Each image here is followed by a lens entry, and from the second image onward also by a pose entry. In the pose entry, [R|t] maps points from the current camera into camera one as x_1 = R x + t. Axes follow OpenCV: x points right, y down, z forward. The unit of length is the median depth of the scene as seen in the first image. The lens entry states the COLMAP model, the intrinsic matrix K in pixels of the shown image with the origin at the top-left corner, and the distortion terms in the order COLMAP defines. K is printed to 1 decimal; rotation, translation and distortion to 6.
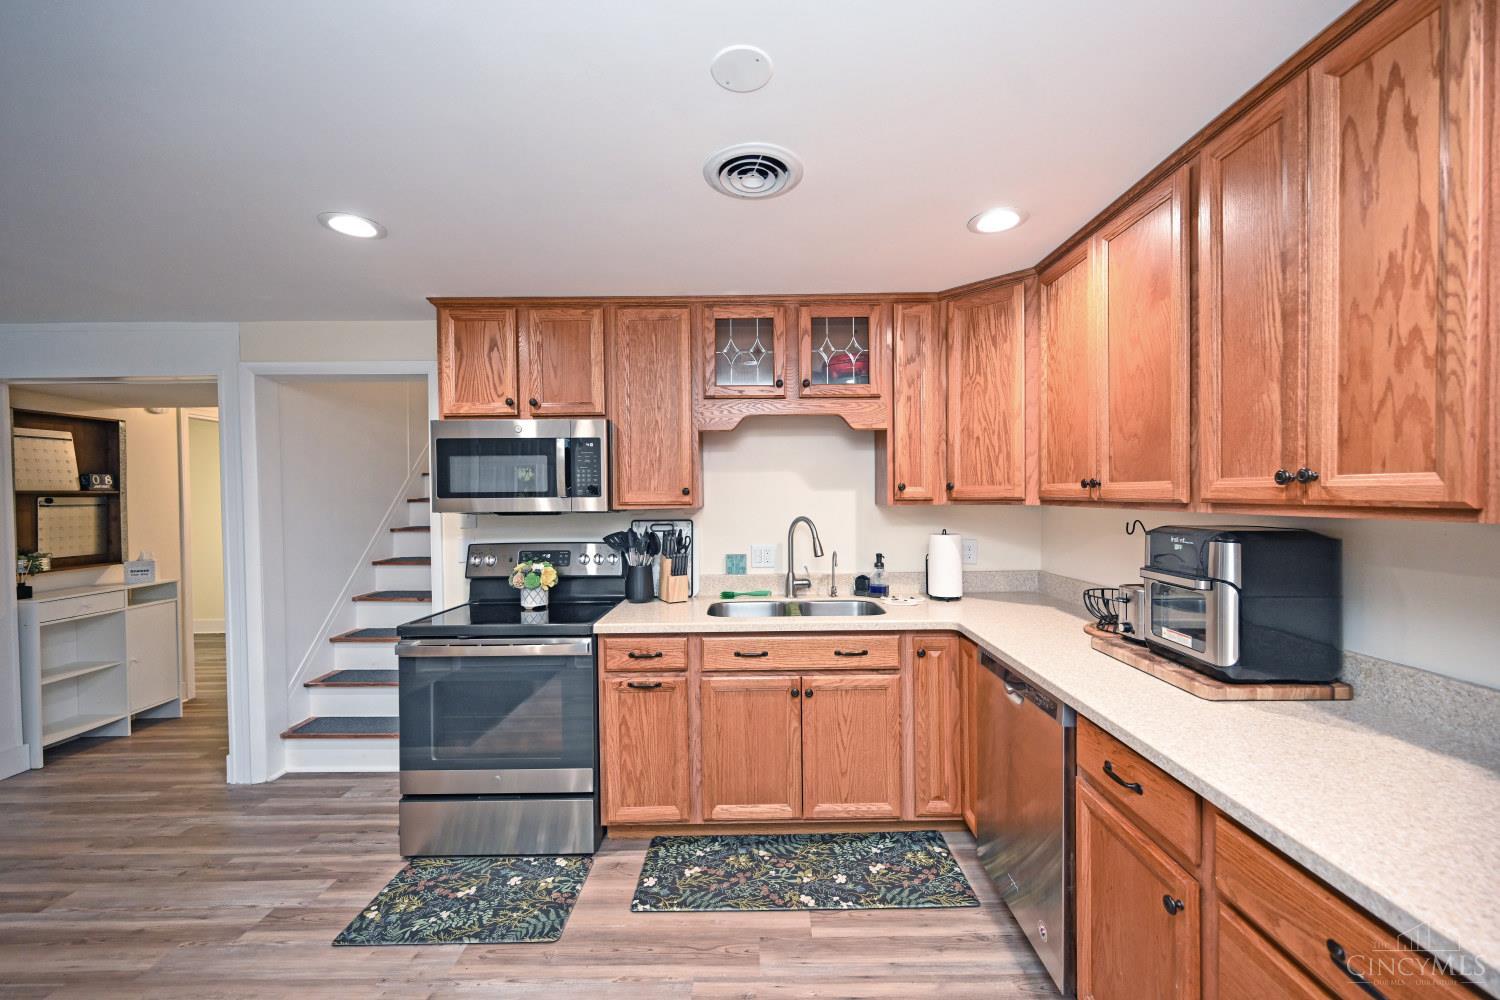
lens RADIAL K [[591.4, 0, 751.1], [0, 591.4, 501.7], [0, 0, 1]] dist [-0.003444, -0.001403]
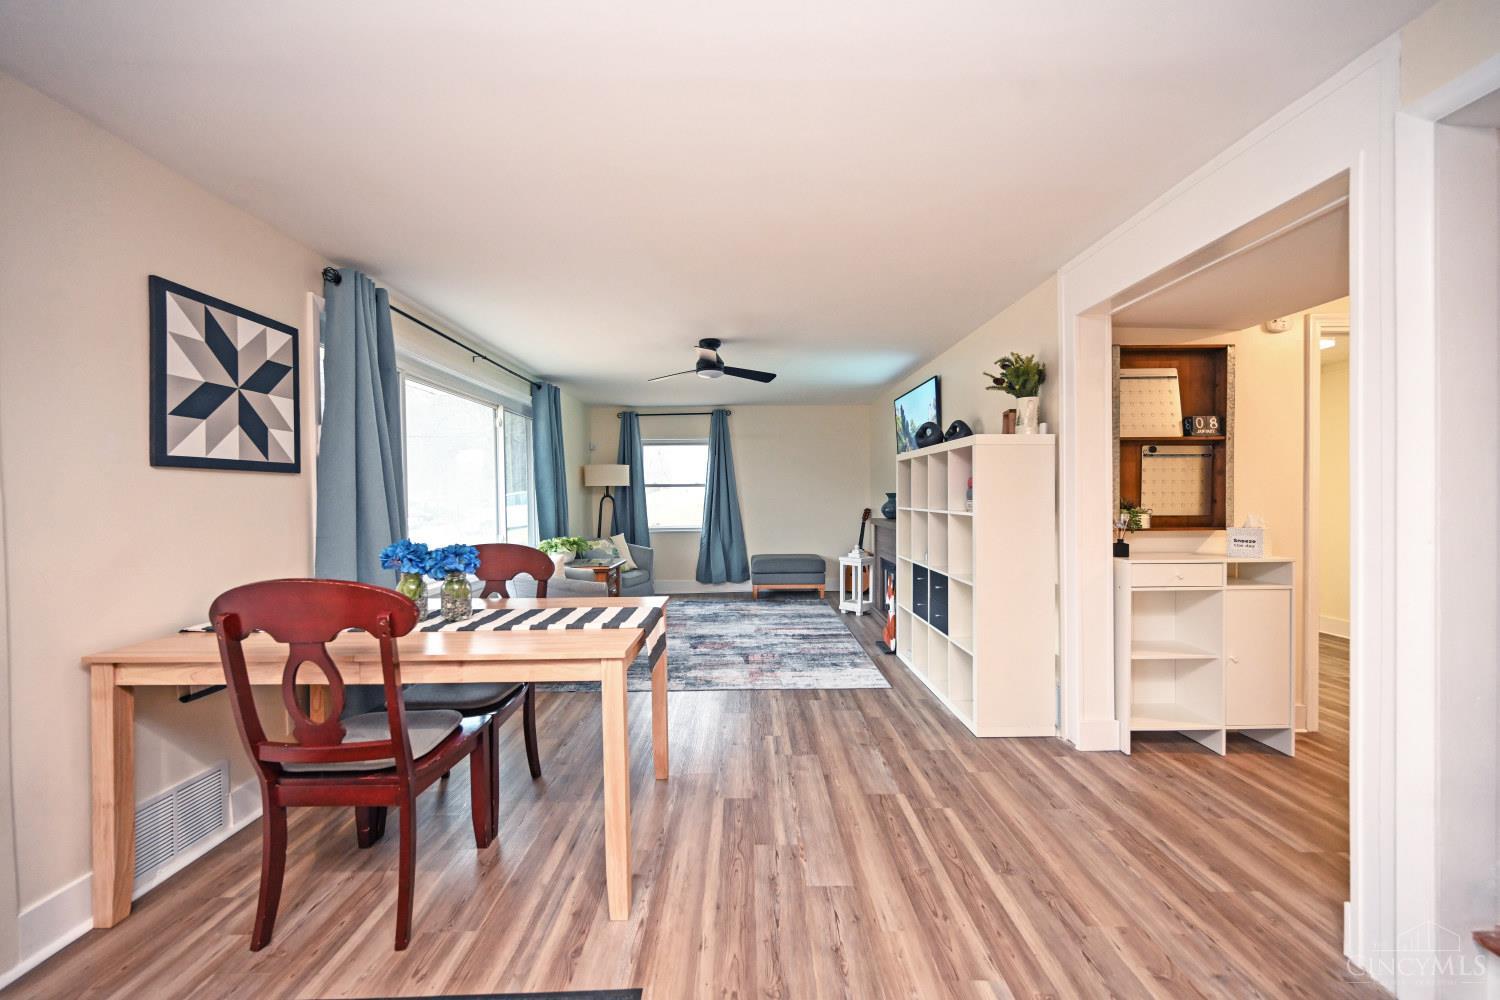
lens RADIAL K [[591.4, 0, 750.0], [0, 591.4, 500.8], [0, 0, 1]] dist [-0.003444, -0.001403]
pose [[0.018369, 0.025001, -0.999519, -0.316989], [-0.010506, 0.999637, 0.024811, 0.056823], [0.999776, 0.010045, 0.018625, 0.372096]]
